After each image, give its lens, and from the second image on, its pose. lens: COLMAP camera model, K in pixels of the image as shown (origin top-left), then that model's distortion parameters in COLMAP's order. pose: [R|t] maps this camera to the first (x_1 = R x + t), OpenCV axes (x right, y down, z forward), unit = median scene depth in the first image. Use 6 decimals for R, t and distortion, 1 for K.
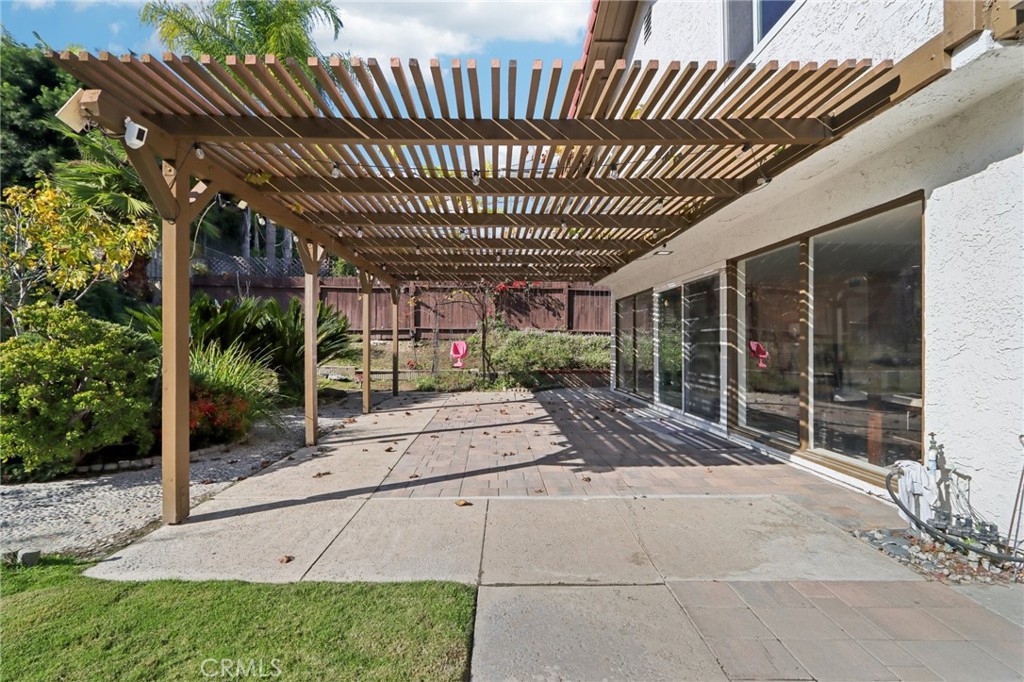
lens RADIAL K [[479.8, 0, 499.5], [0, 479.8, 338.5], [0, 0, 1]] dist [-0.000844, -0.000141]
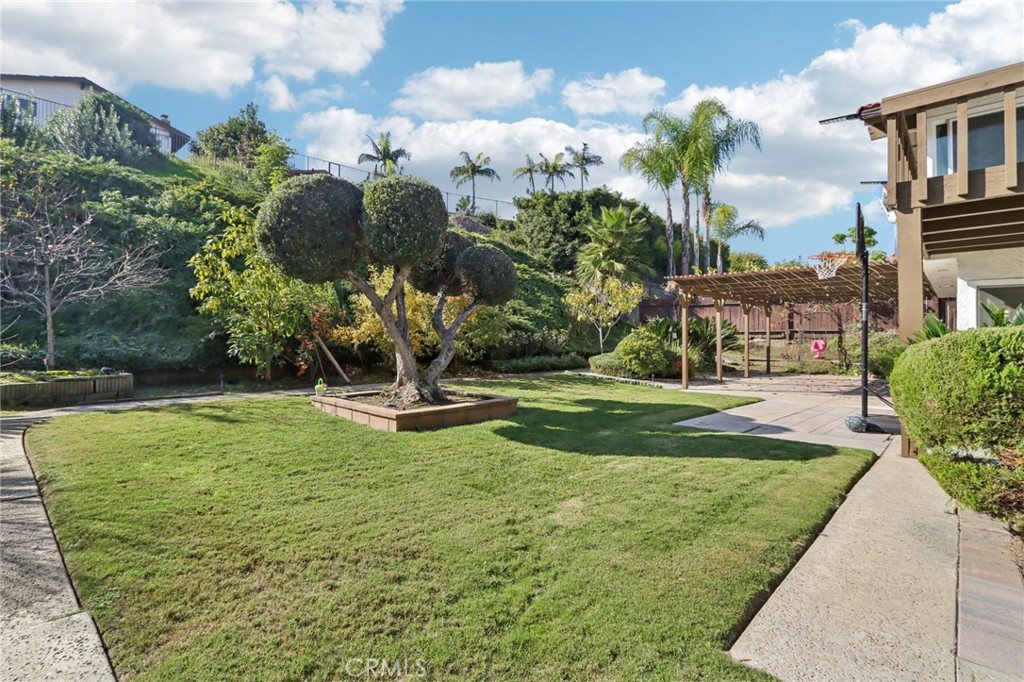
lens RADIAL K [[479.8, 0, 499.5], [0, 479.8, 338.5], [0, 0, 1]] dist [-0.000844, -0.000141]
pose [[0.720163, 0.008021, -0.693759, 0.216243], [-0.001830, 0.999952, 0.009661, -0.009825], [0.693803, -0.005688, 0.720143, -0.673591]]
